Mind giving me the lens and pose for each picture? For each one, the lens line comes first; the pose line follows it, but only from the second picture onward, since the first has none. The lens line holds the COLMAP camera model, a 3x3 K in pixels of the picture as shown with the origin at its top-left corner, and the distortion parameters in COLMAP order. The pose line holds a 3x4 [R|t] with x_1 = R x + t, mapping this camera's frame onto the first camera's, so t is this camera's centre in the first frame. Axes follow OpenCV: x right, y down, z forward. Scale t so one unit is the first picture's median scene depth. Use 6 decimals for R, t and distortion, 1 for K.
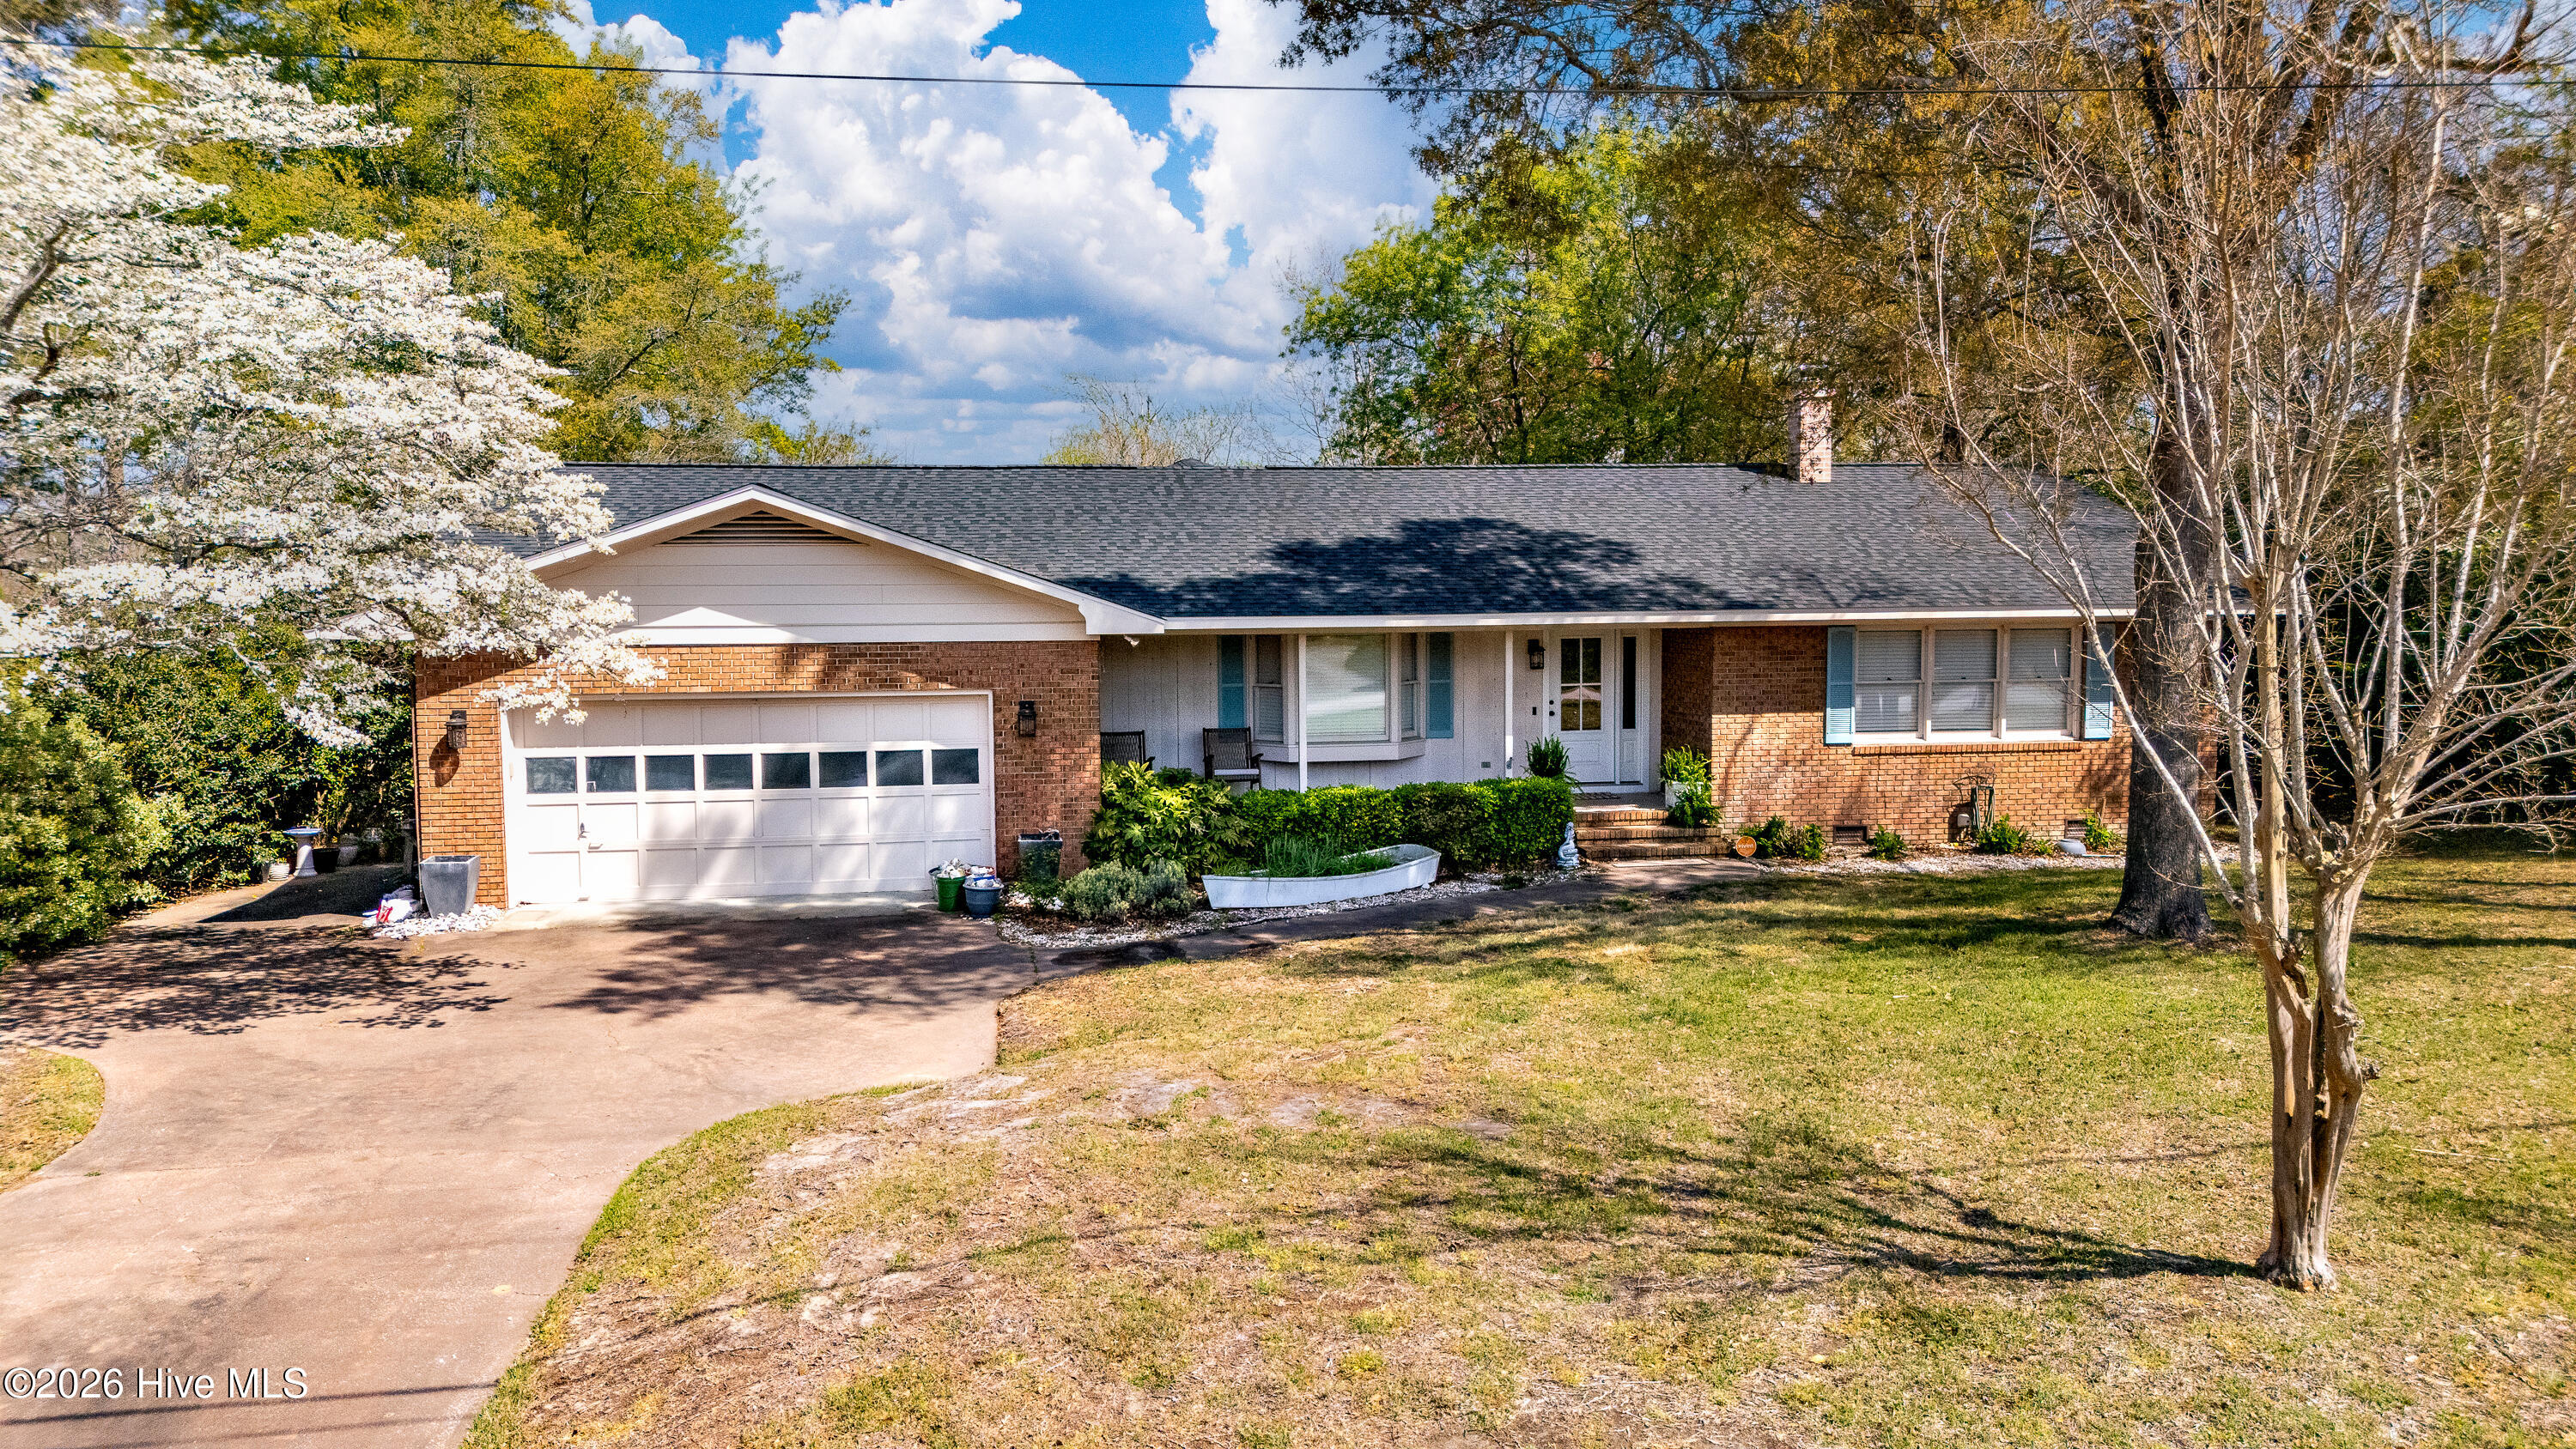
lens RADIAL K [[1864.9, 0, 1273.0], [0, 1864.9, 745.4], [0, 0, 1]] dist [0.100382, -0.198537]
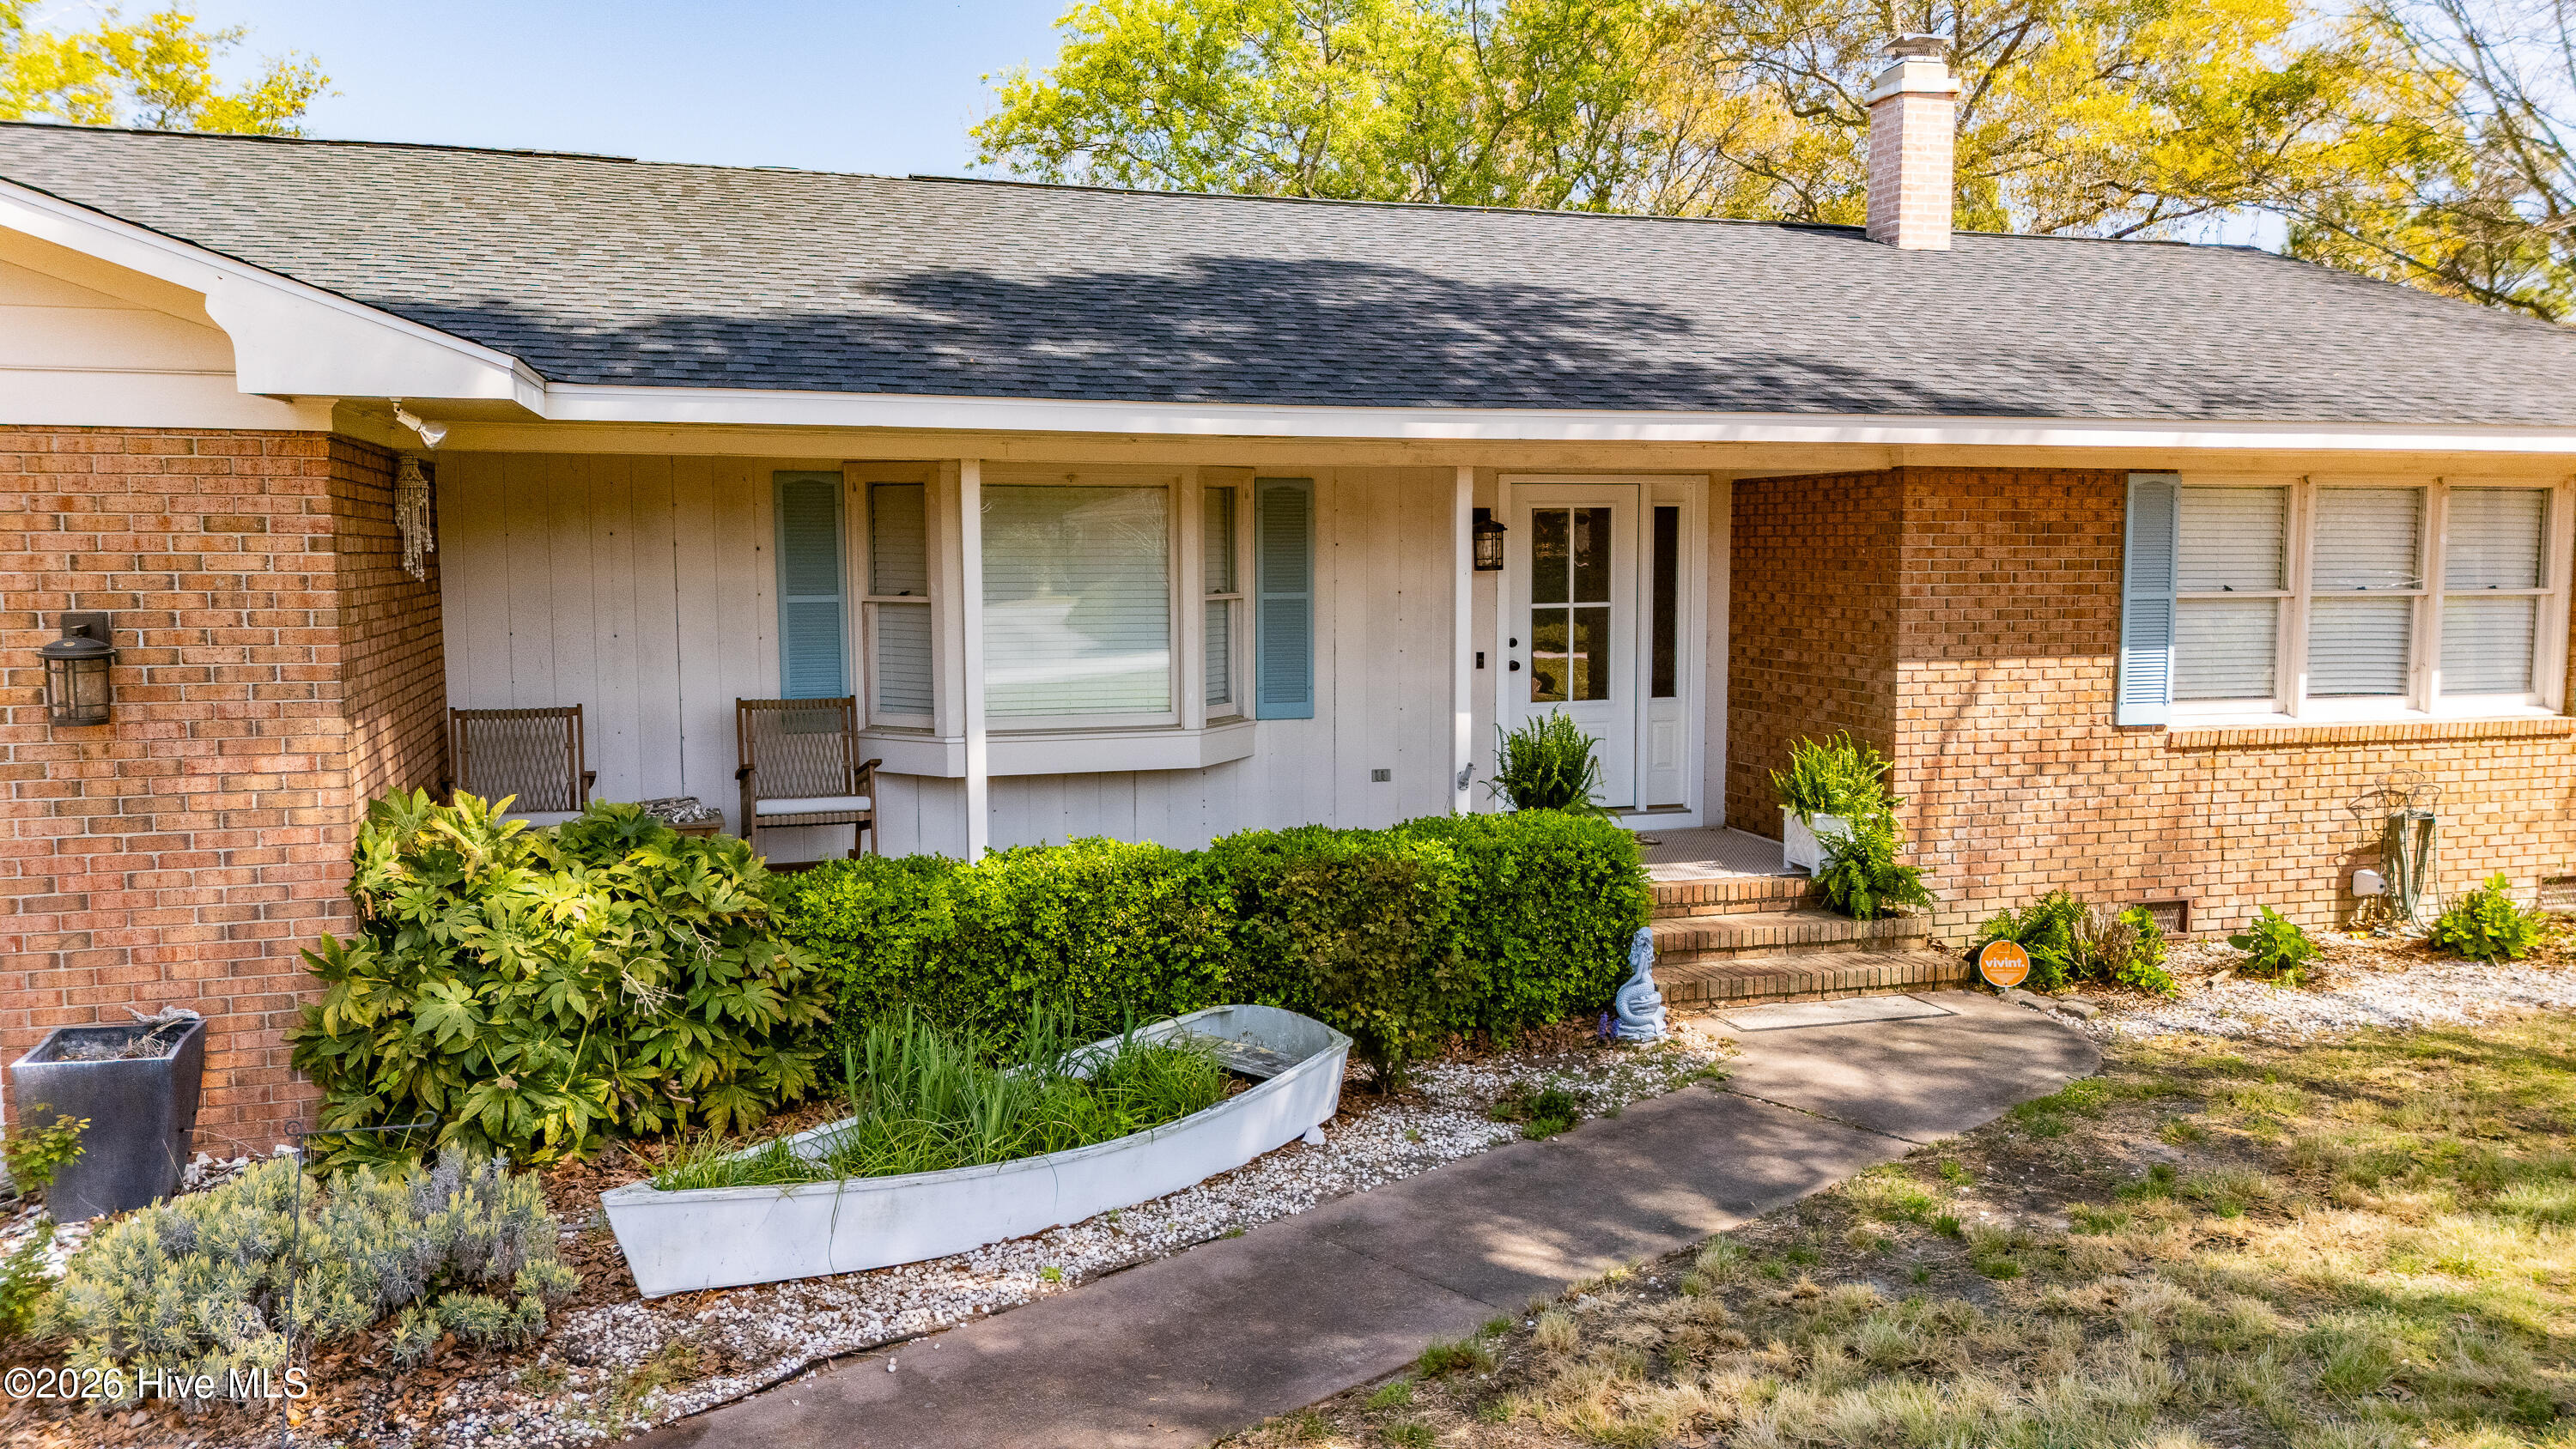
lens RADIAL K [[1890.0, 0, 1290.9], [0, 1890.0, 725.2], [0, 0, 1]] dist [0.078472, -0.071537]
pose [[0.987385, -0.007100, 0.158178, 0.019884], [0.006896, 0.999975, 0.001839, -0.003620], [-0.158188, -0.000725, 0.987409, 0.617973]]
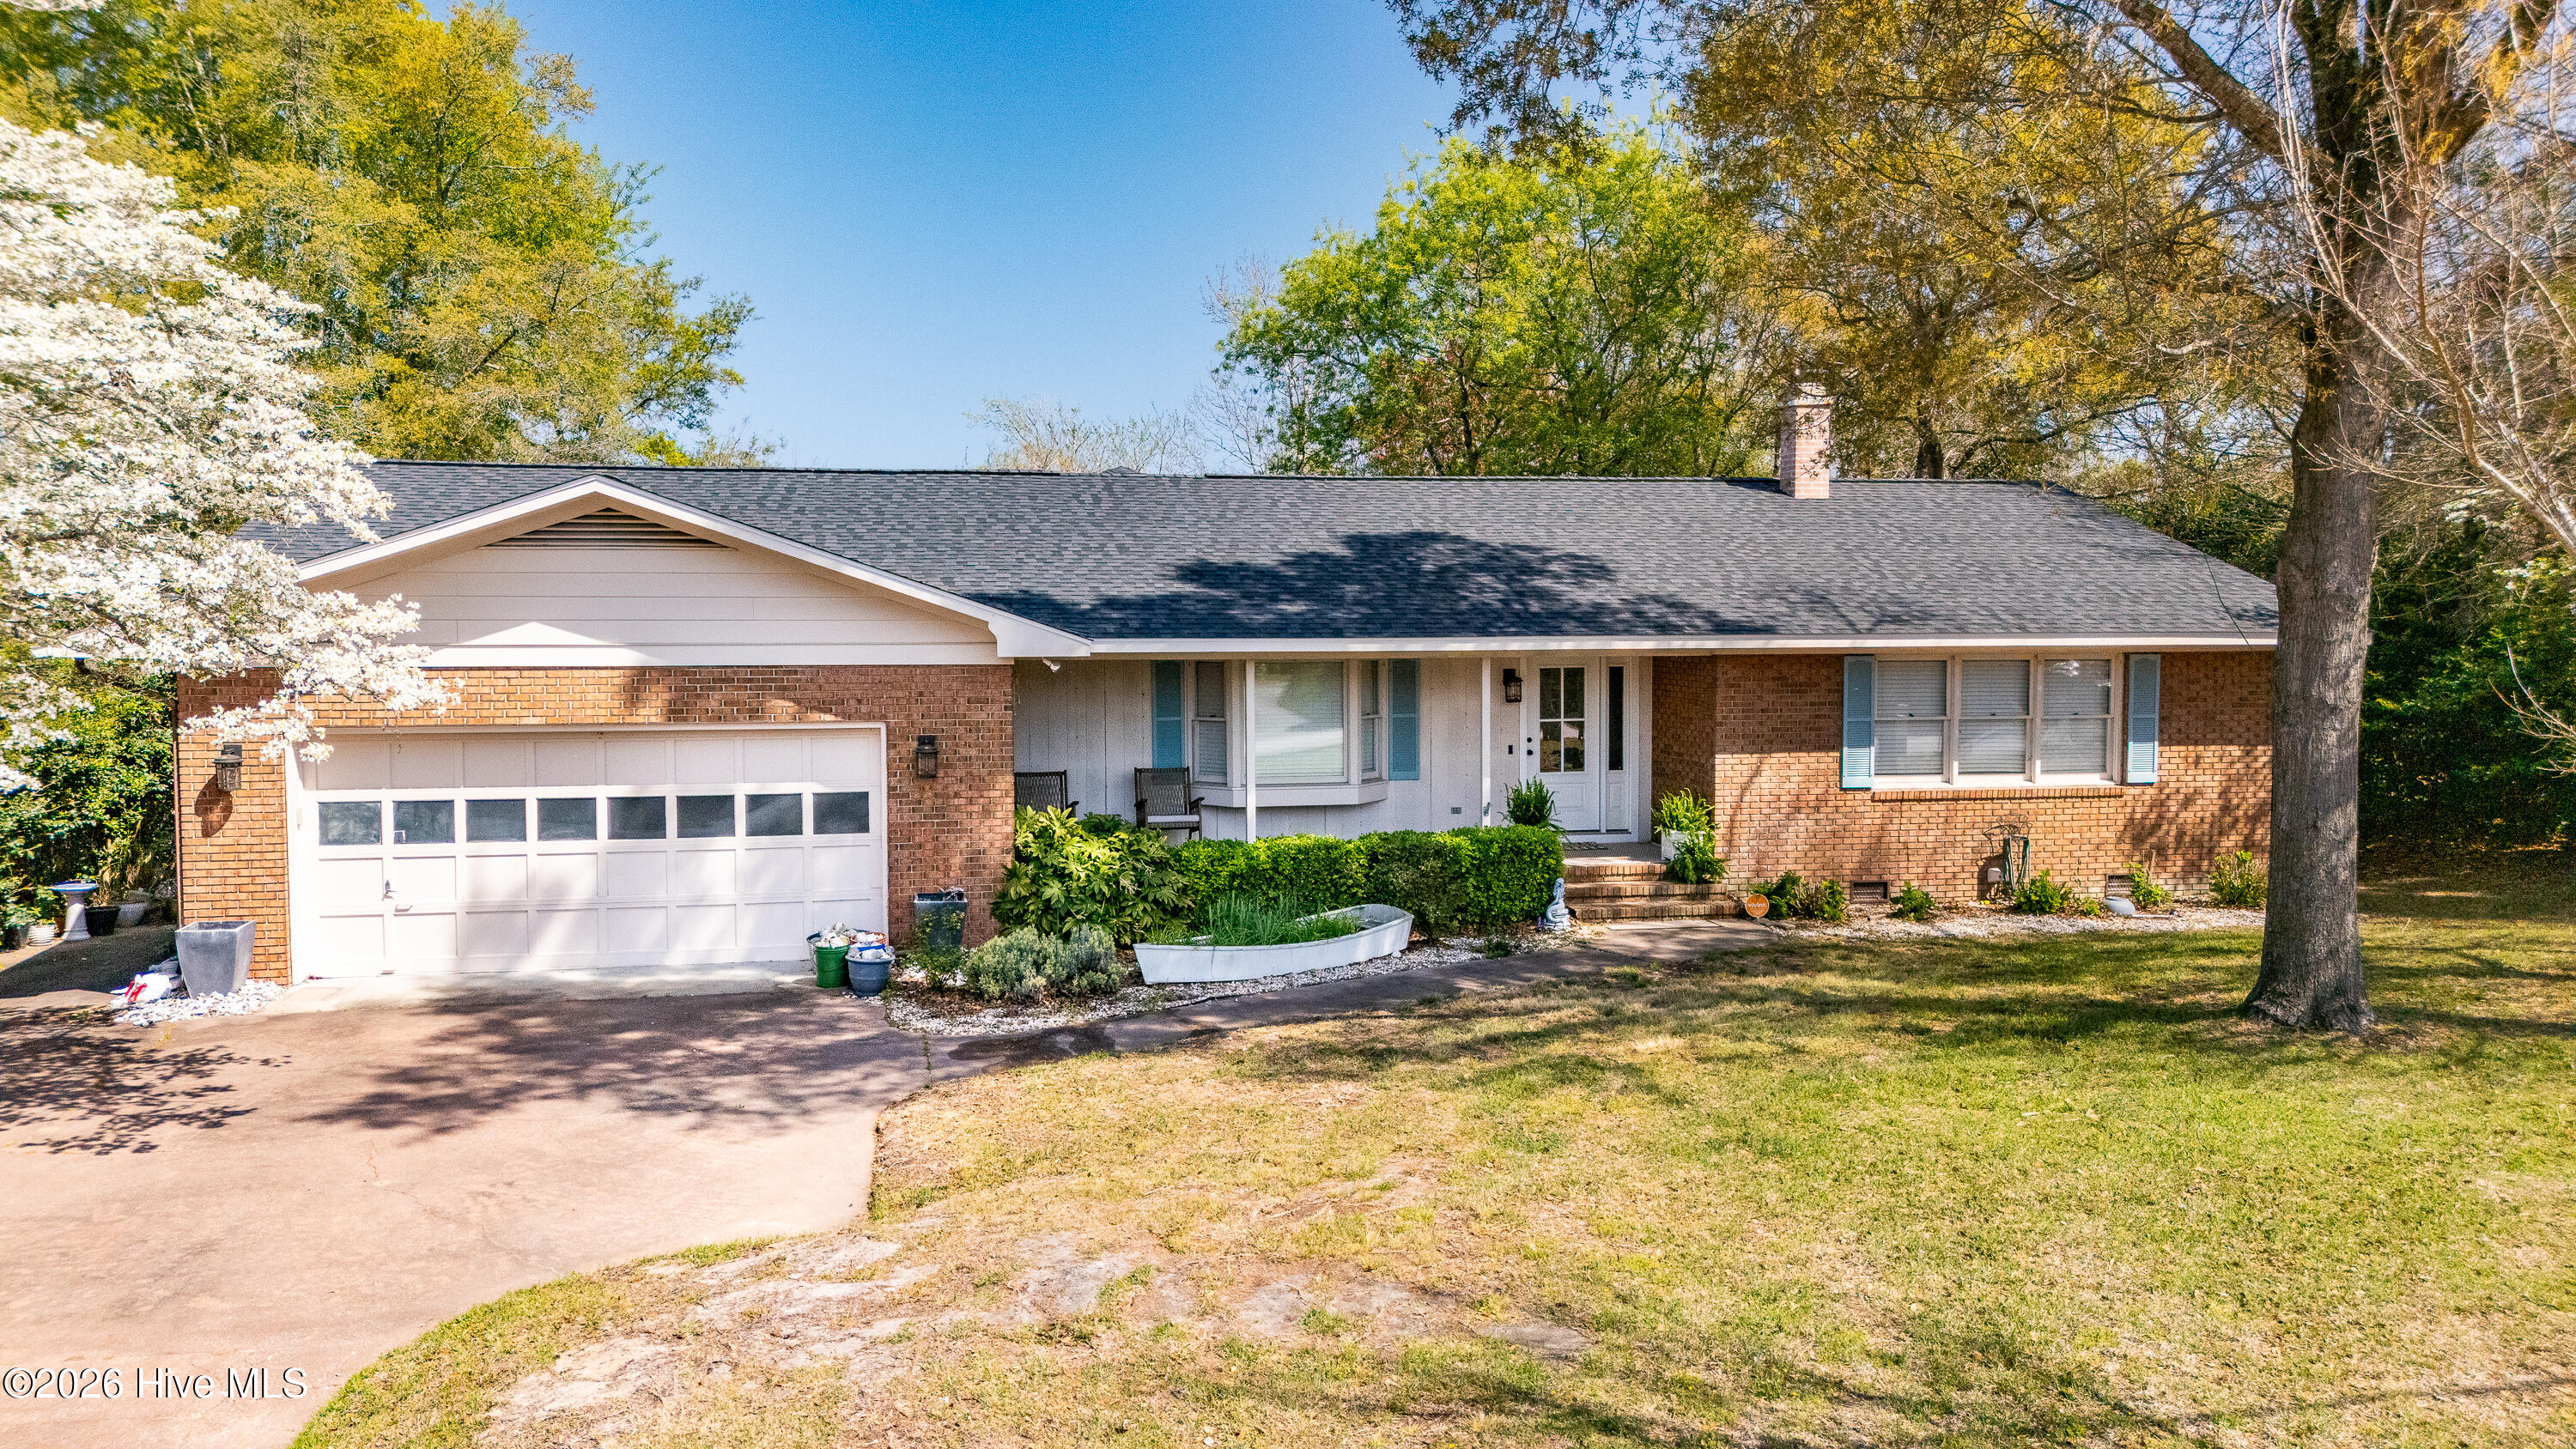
lens RADIAL K [[1874.3, 0, 1277.0], [0, 1874.3, 730.2], [0, 0, 1]] dist [0.076261, -0.105267]
pose [[0.999092, 0.003693, 0.042441, -0.008996], [-0.002453, 0.999570, -0.029237, -0.001604], [-0.042531, 0.029106, 0.998671, 0.138393]]
